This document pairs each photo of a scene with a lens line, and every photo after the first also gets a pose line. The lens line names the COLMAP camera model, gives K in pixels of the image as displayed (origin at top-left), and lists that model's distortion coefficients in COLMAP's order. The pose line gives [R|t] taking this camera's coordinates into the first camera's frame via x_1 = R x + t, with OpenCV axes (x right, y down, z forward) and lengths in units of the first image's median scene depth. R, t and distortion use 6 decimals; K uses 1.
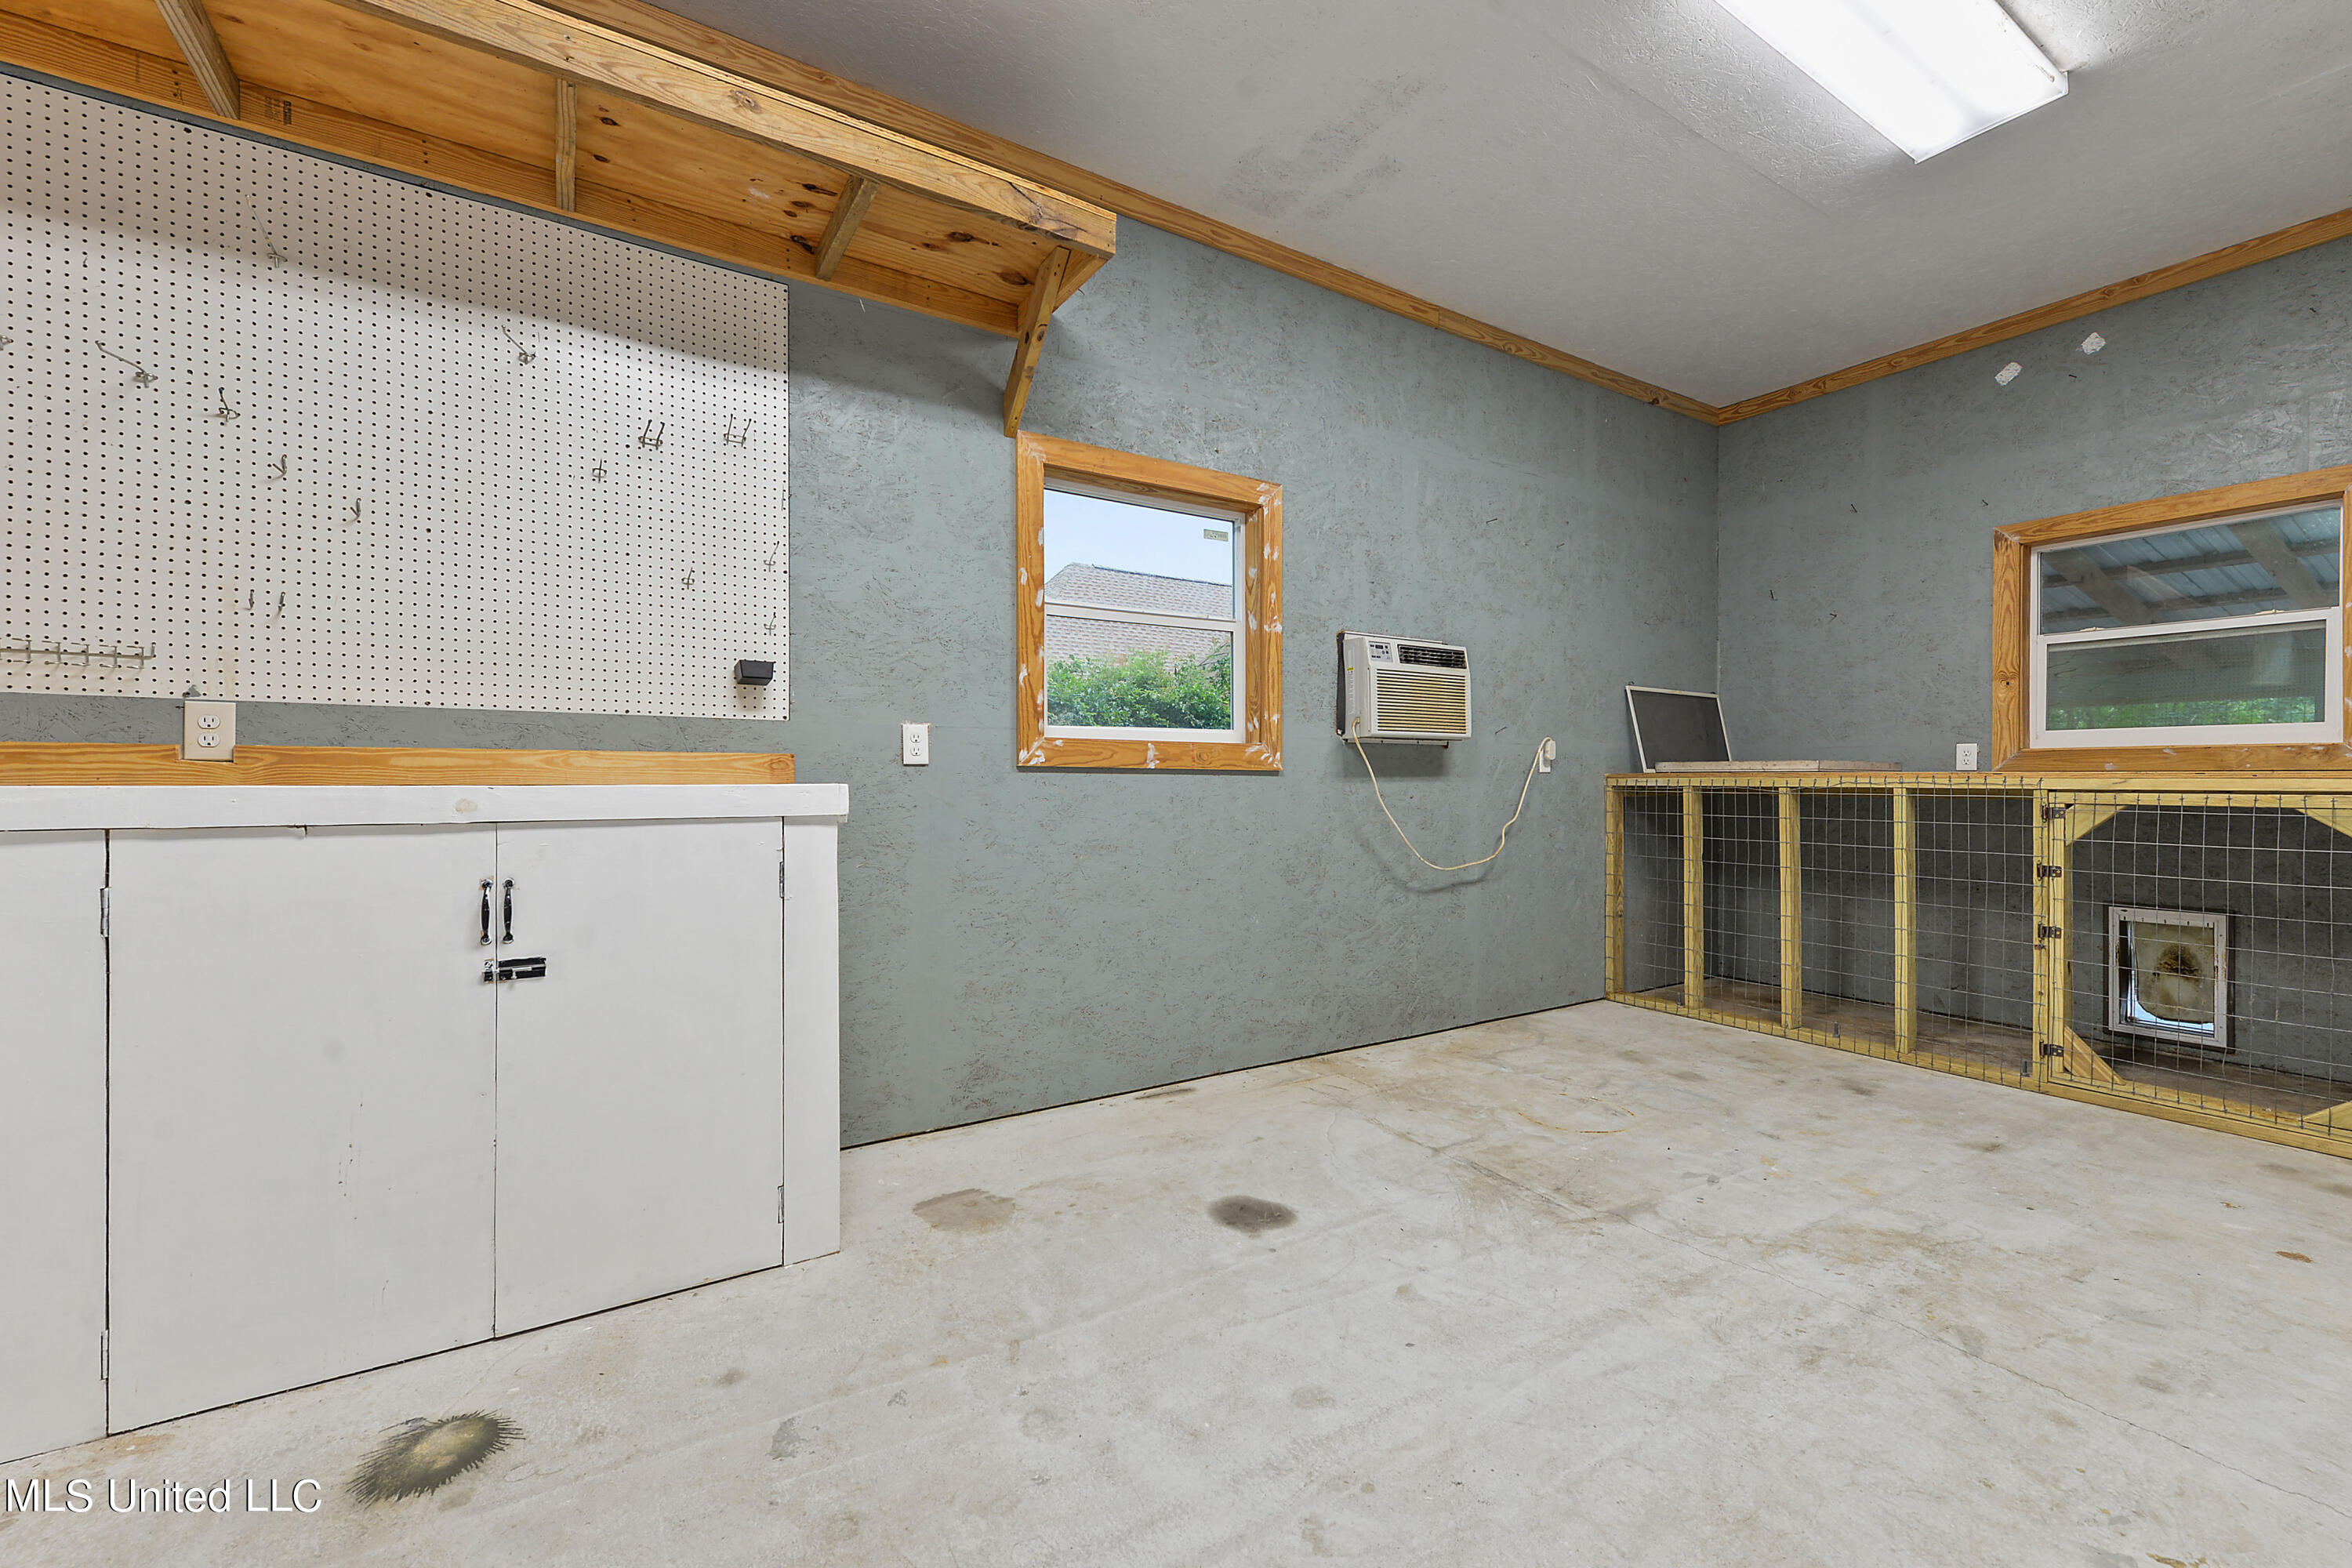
lens RADIAL K [[931.3, 0, 1172.4], [0, 931.3, 761.3], [0, 0, 1]] dist [0.000318, -0.000434]
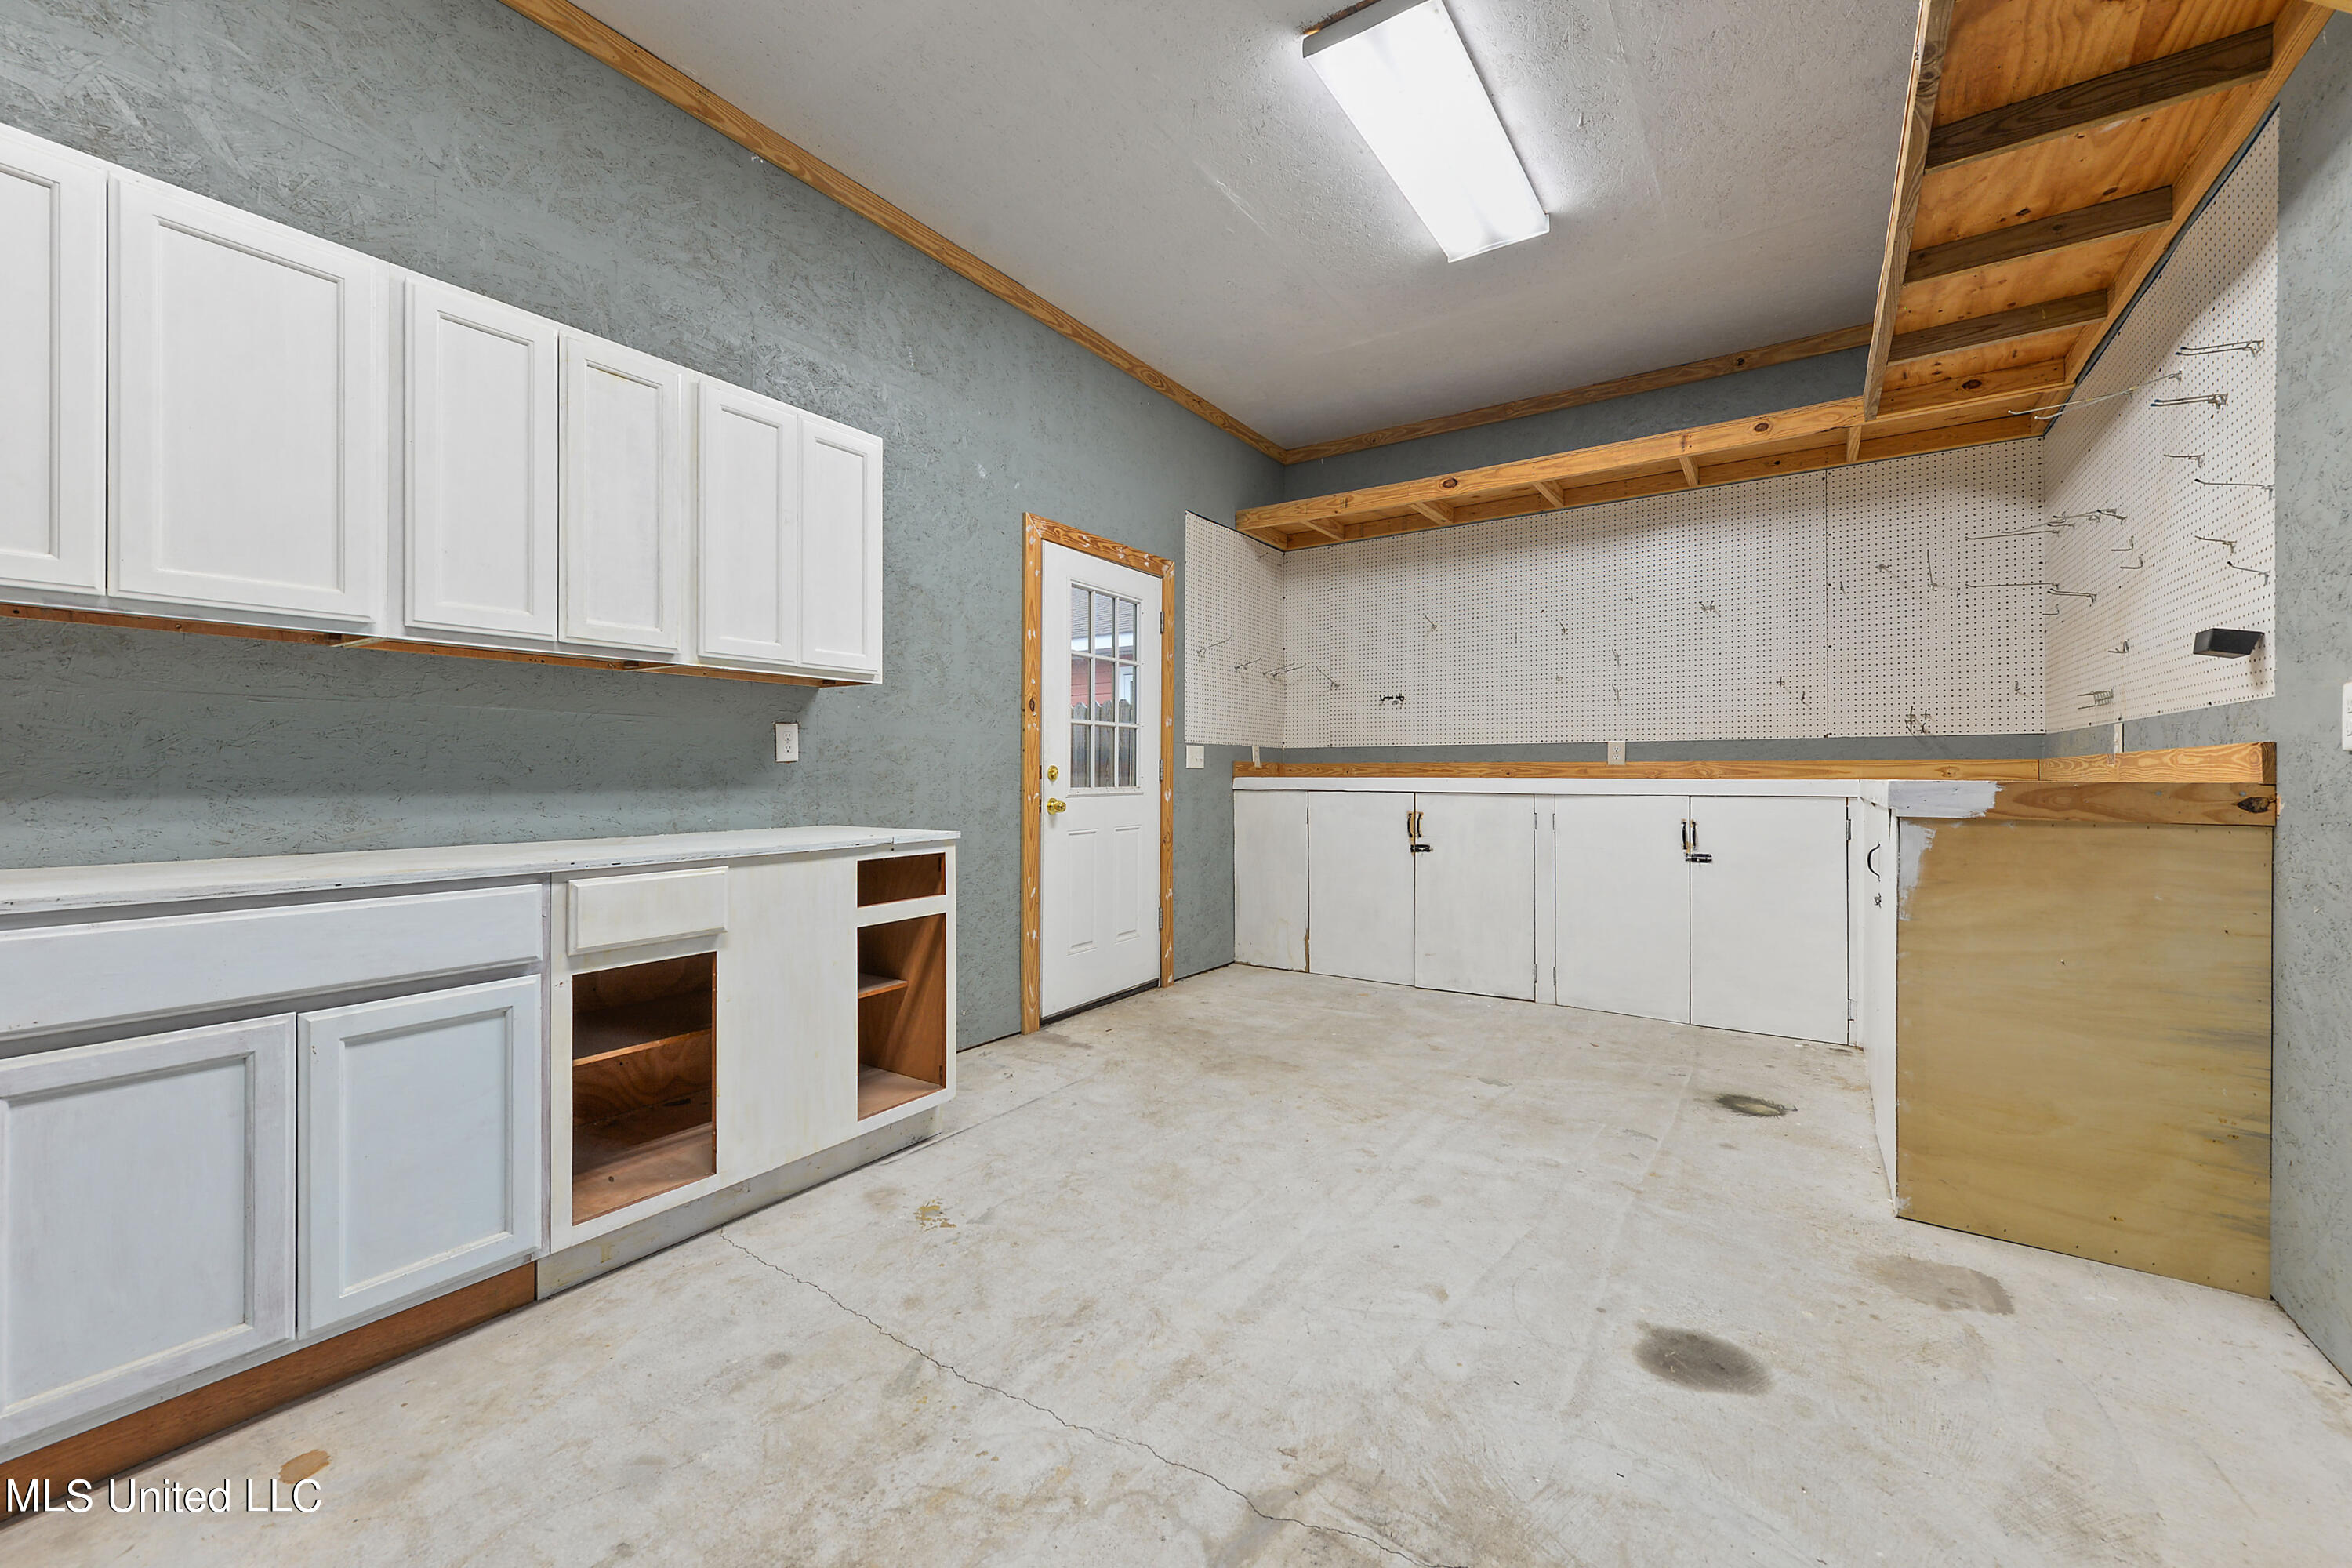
lens RADIAL K [[931.3, 0, 1172.4], [0, 931.3, 761.3], [0, 0, 1]] dist [0.000318, -0.000434]
pose [[-0.911581, -0.007944, -0.411044, 0.962160], [0.005849, 0.999462, -0.032288, 0.041032], [0.411079, -0.031837, -0.911044, 1.891167]]
